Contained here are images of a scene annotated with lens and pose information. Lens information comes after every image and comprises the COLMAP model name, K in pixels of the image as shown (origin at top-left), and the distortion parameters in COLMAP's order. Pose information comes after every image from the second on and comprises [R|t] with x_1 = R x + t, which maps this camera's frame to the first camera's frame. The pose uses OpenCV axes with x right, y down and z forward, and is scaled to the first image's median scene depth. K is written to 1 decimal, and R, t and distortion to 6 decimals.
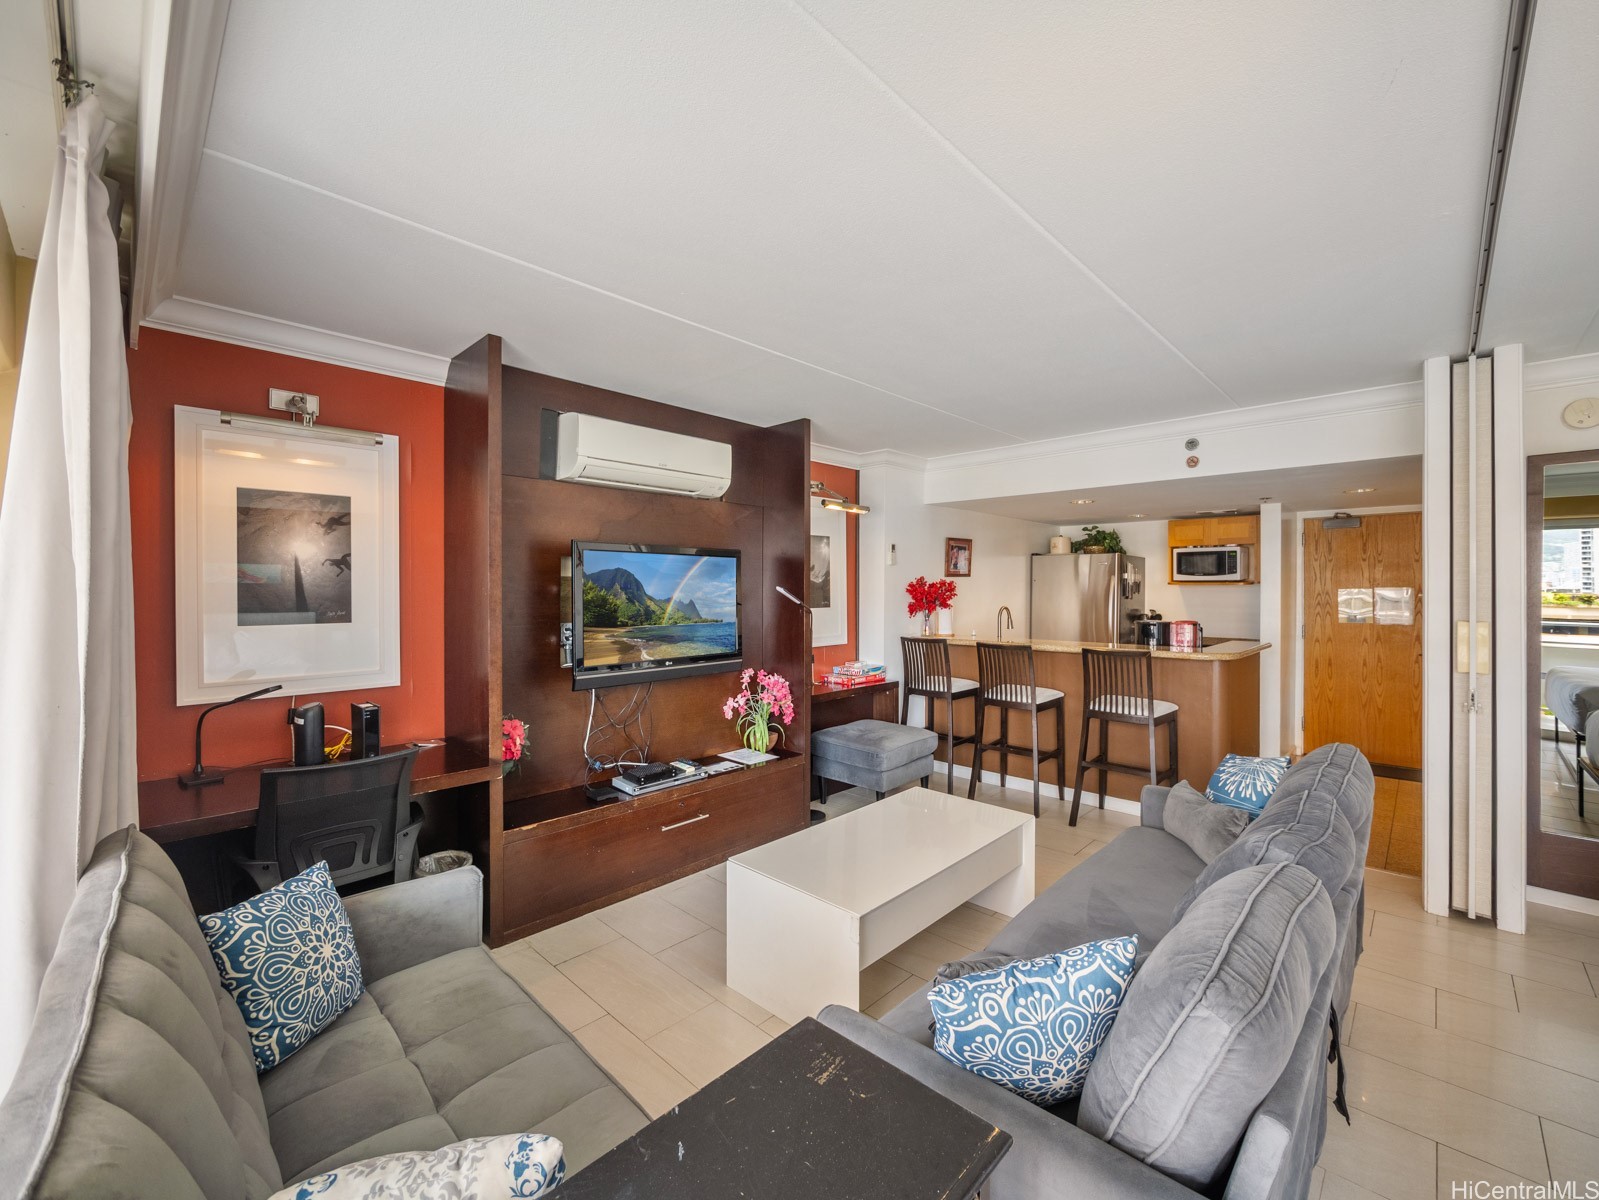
lens RADIAL K [[667.4, 0, 796.2], [0, 667.4, 590.6], [0, 0, 1]] dist [-0.009212, 0.001875]
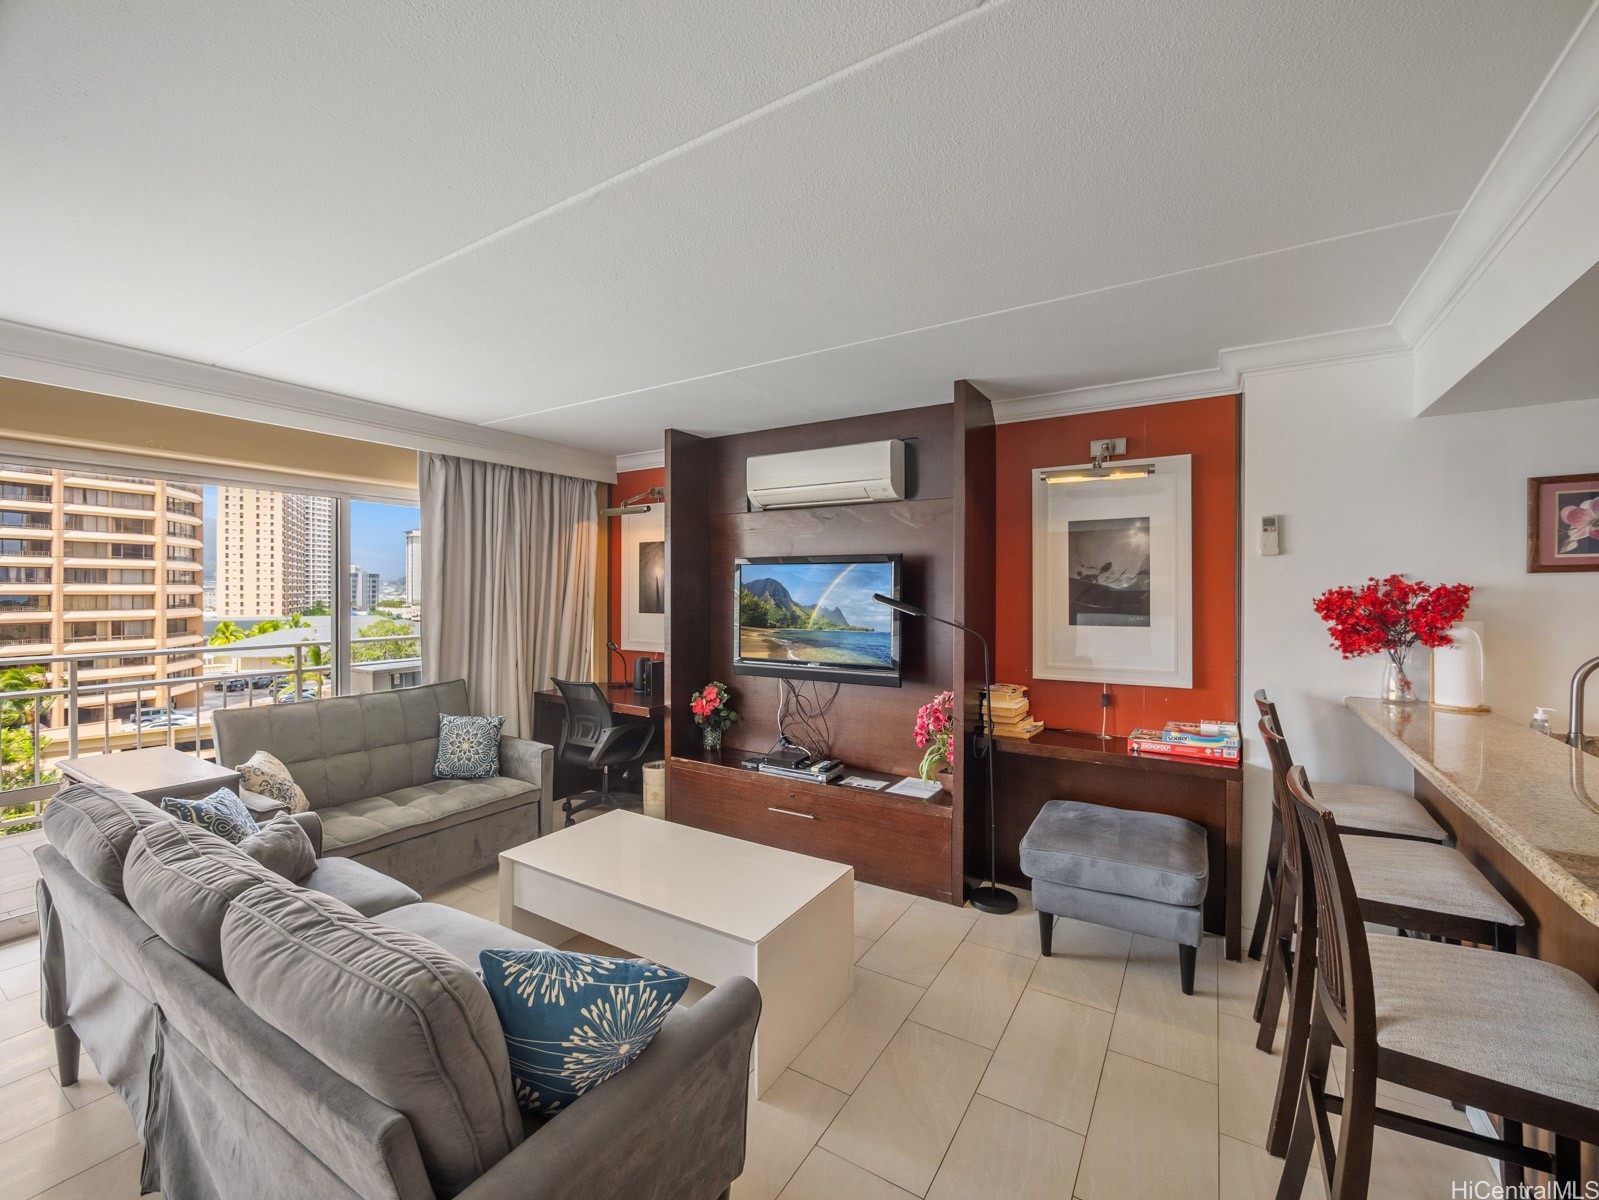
lens RADIAL K [[667.4, 0, 804.4], [0, 667.4, 594.4], [0, 0, 1]] dist [-0.009212, 0.001875]
pose [[0.213859, 0.005151, -0.976851, 0.788924], [-0.007457, 0.999966, 0.003641, -0.008857], [0.976836, 0.006506, 0.213890, 0.698106]]
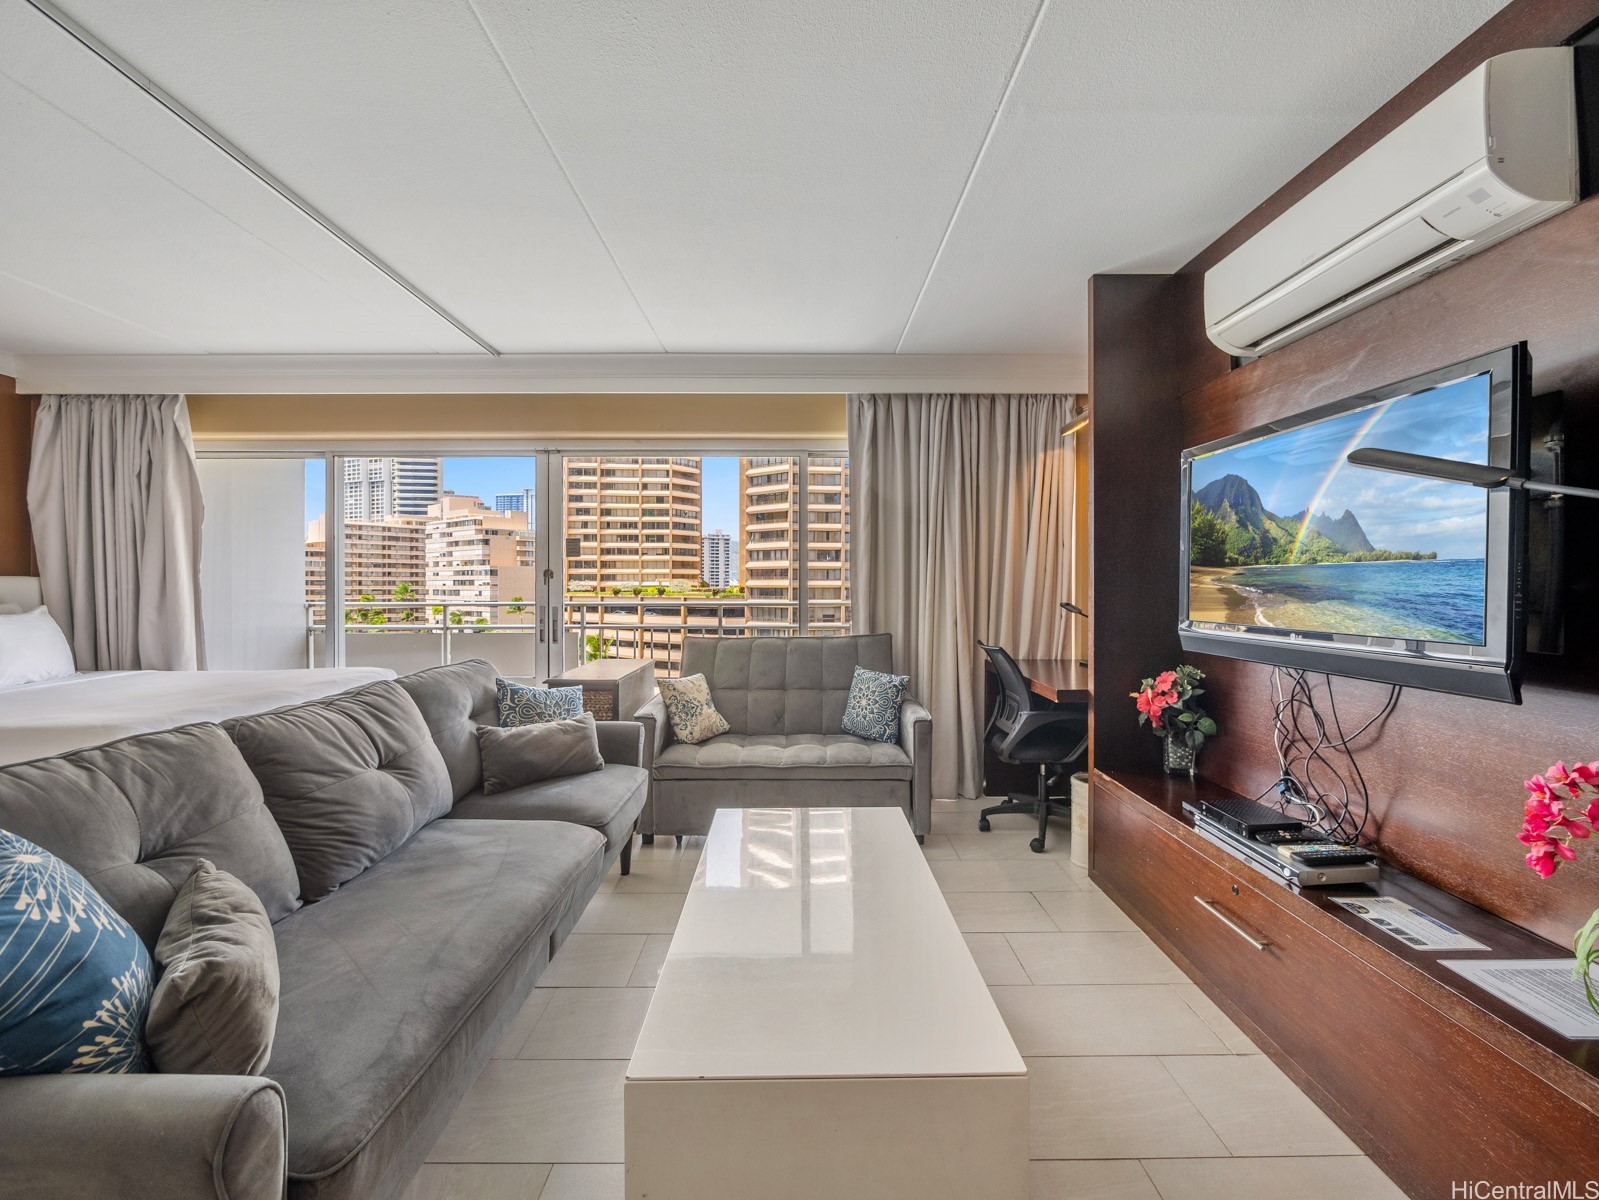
lens RADIAL K [[667.4, 0, 797.3], [0, 667.4, 589.6], [0, 0, 1]] dist [-0.009212, 0.001875]
pose [[-0.714140, 0.003298, -0.699995, 0.413385], [-0.004959, 0.999940, 0.009770, 0.062744], [0.699985, 0.010448, -0.714081, 1.009931]]
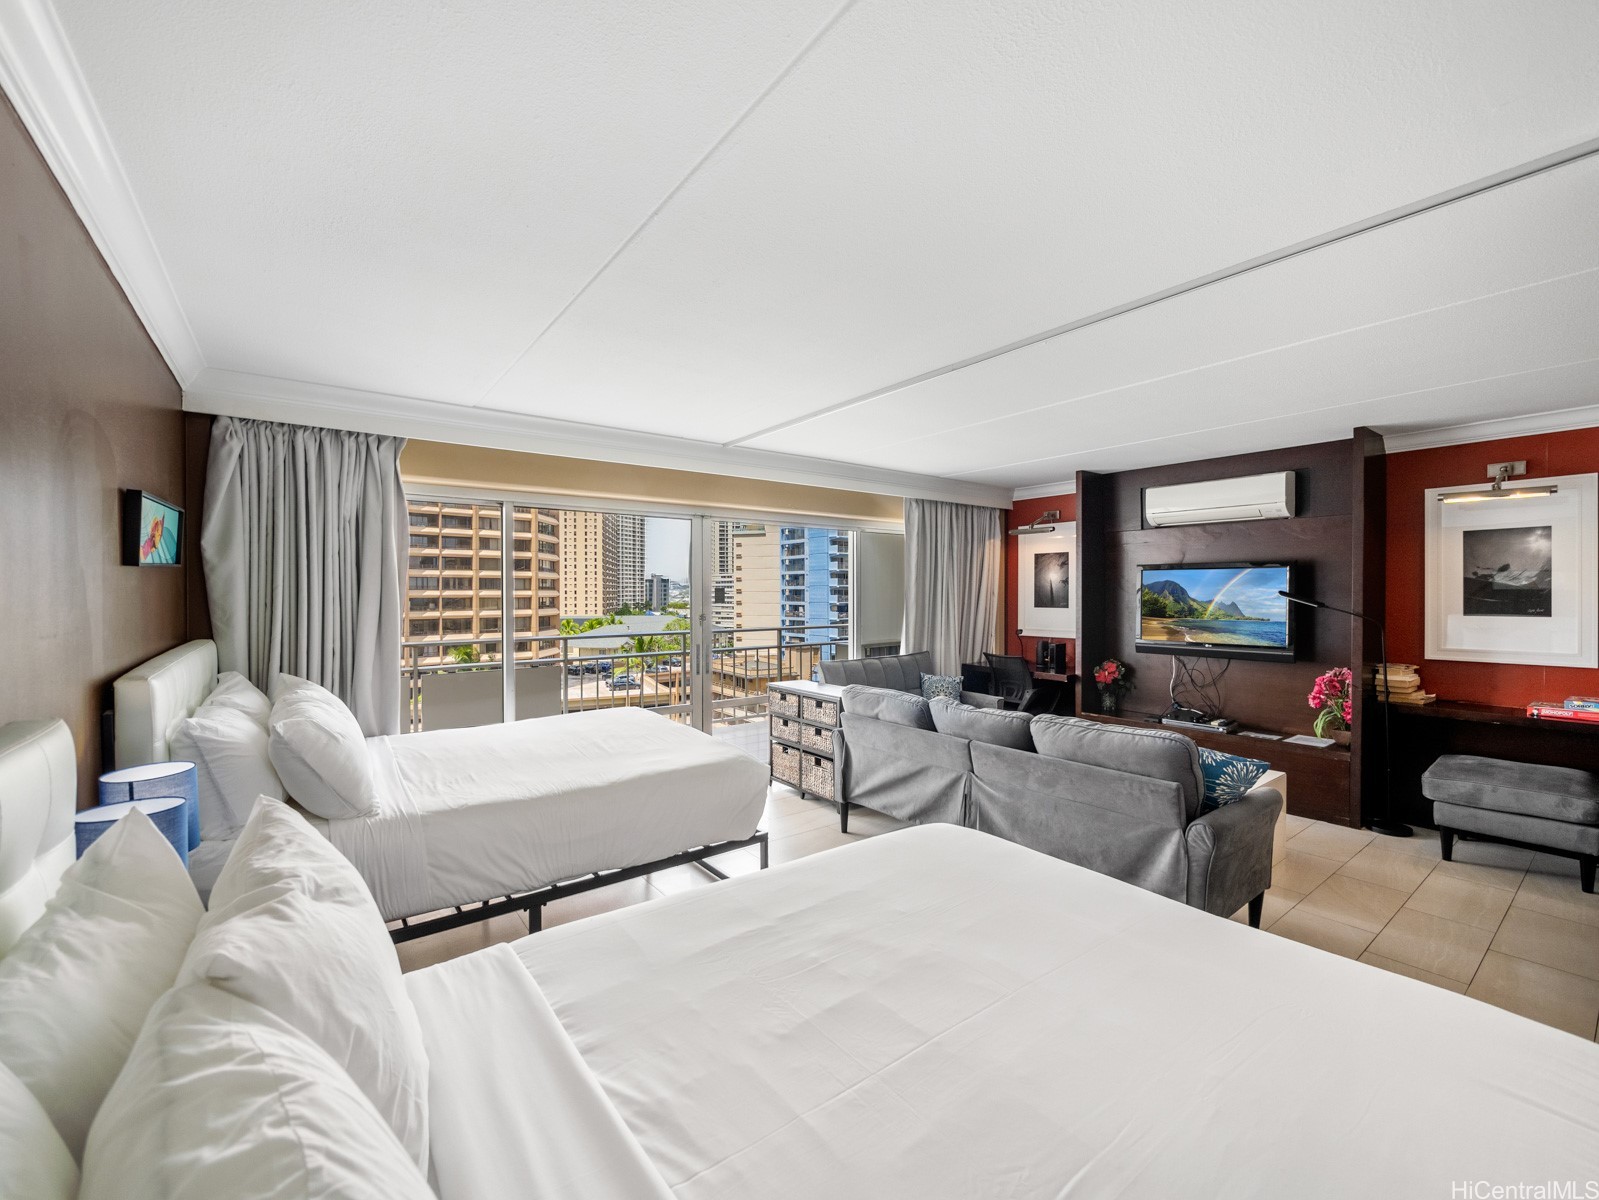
lens RADIAL K [[667.4, 0, 799.1], [0, 667.4, 601.2], [0, 0, 1]] dist [-0.009212, 0.001875]
pose [[-0.154394, 0.011644, -0.987941, 1.230952], [-0.003563, 0.999917, 0.012342, -0.000588], [0.988003, 0.005426, -0.154340, 0.329751]]
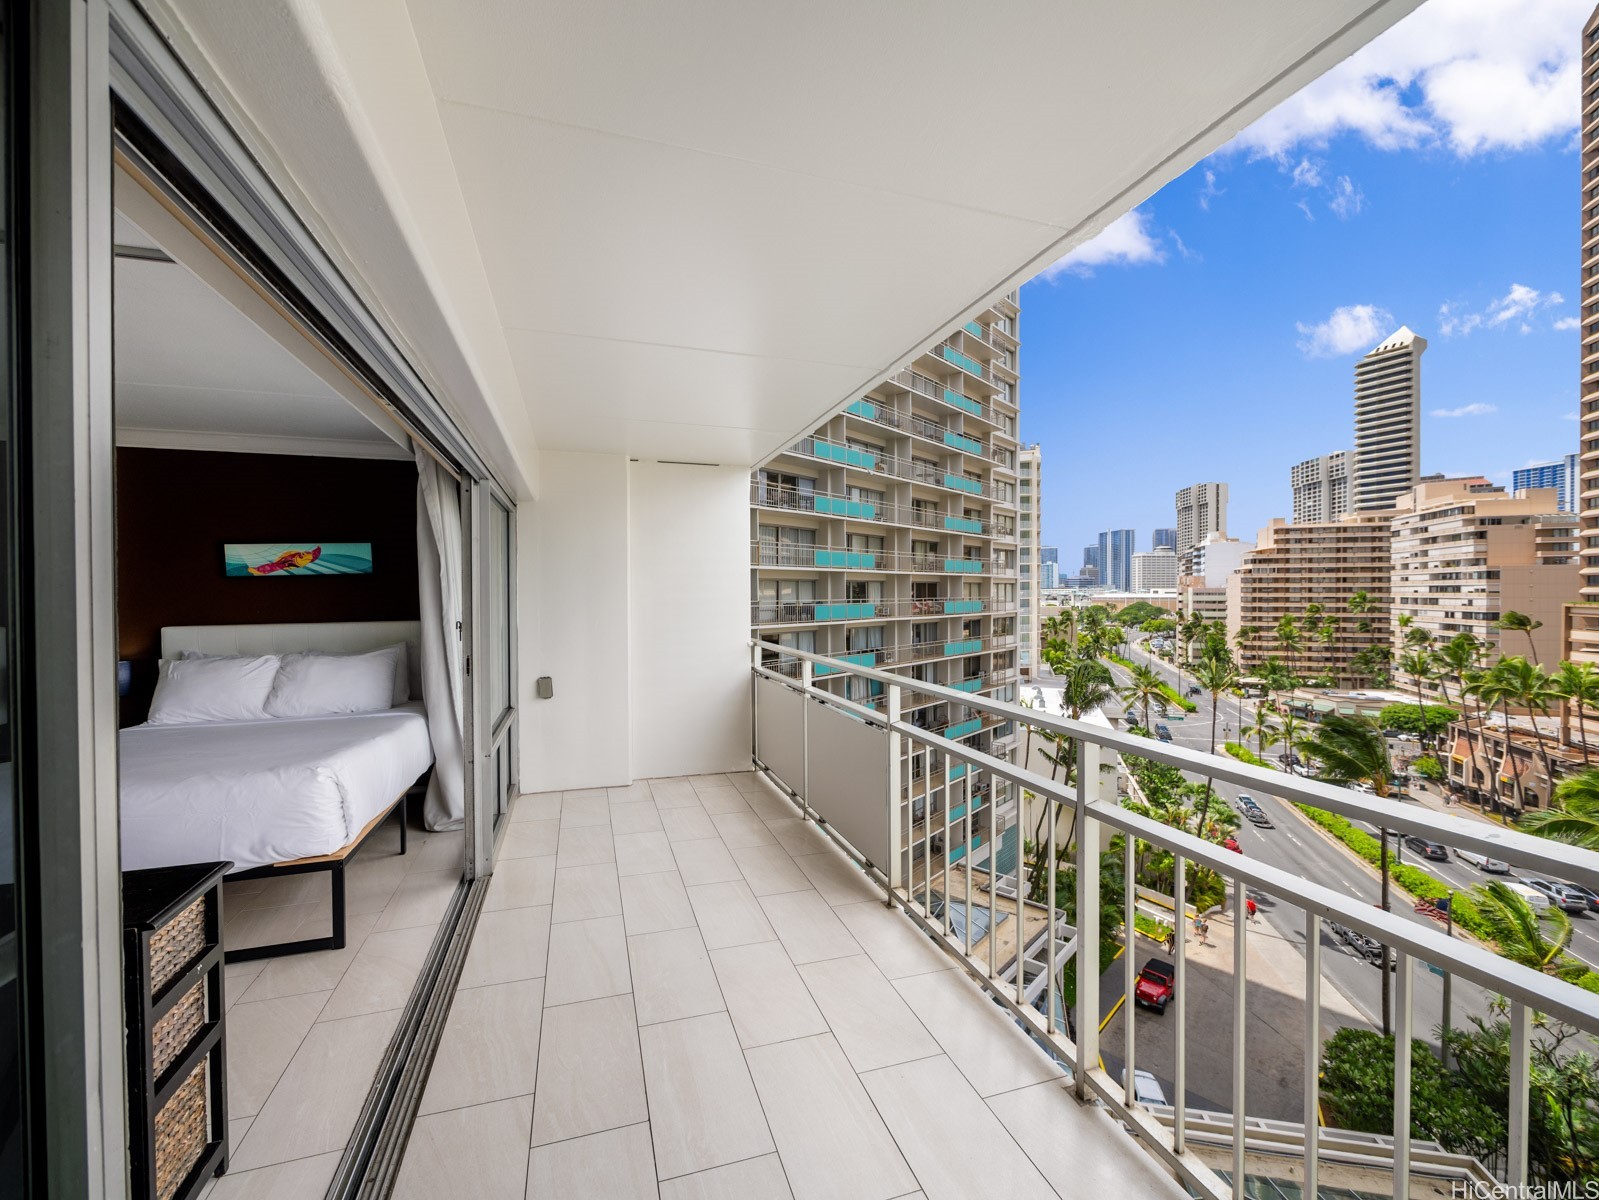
lens RADIAL K [[664.9, 0, 794.4], [0, 664.9, 596.8], [0, 0, 1]] dist [-0.000065, -0.000274]
pose [[-0.889297, -0.002358, 0.457323, -0.605331], [0.003551, 0.999921, 0.012061, 0.000586], [-0.457316, 0.012349, -0.889219, 0.272212]]
